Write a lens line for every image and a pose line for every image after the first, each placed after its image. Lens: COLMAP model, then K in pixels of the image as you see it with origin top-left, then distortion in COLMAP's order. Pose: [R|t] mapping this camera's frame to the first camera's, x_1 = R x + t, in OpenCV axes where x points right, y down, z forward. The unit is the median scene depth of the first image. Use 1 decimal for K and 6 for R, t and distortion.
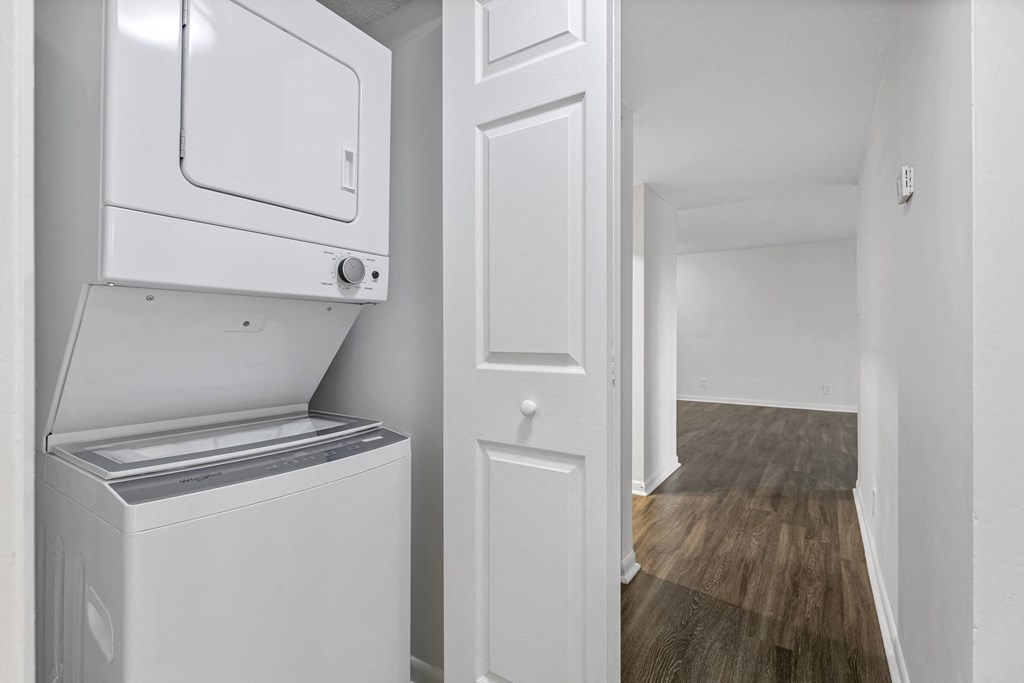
lens RADIAL K [[465.7, 0, 509.7], [0, 465.7, 338.6], [0, 0, 1]] dist [0.005223, 0.000372]
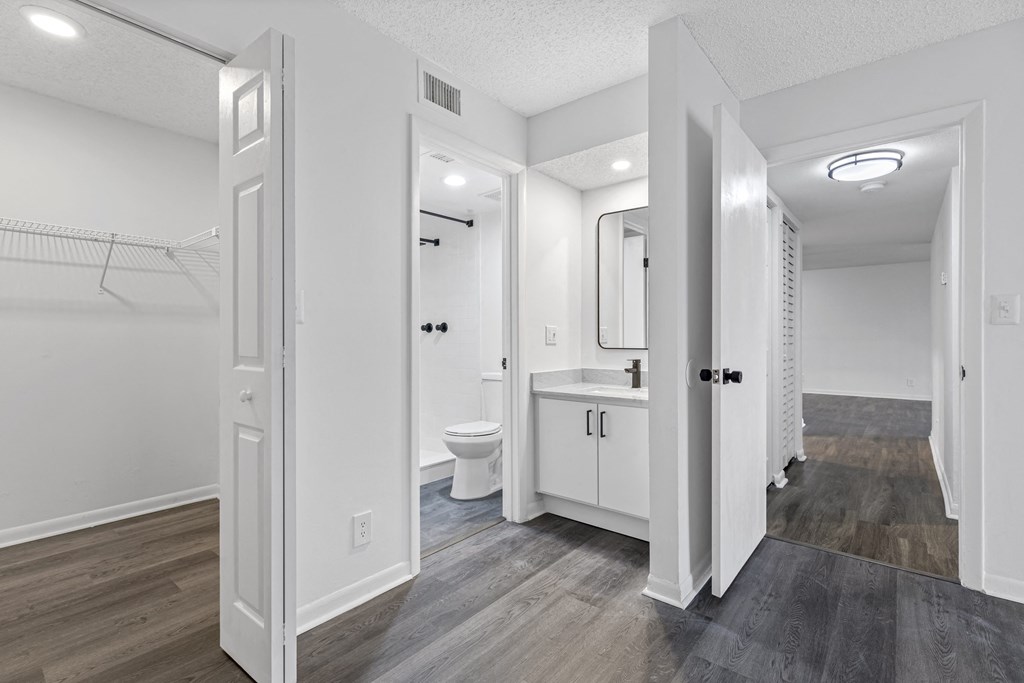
lens RADIAL K [[465.7, 0, 509.4], [0, 465.7, 339.1], [0, 0, 1]] dist [0.005223, 0.000372]
pose [[0.993615, -0.002783, -0.112793, -0.486842], [0.001831, 0.999962, -0.008537, 0.003399], [0.112812, 0.008276, 0.993582, -0.722435]]
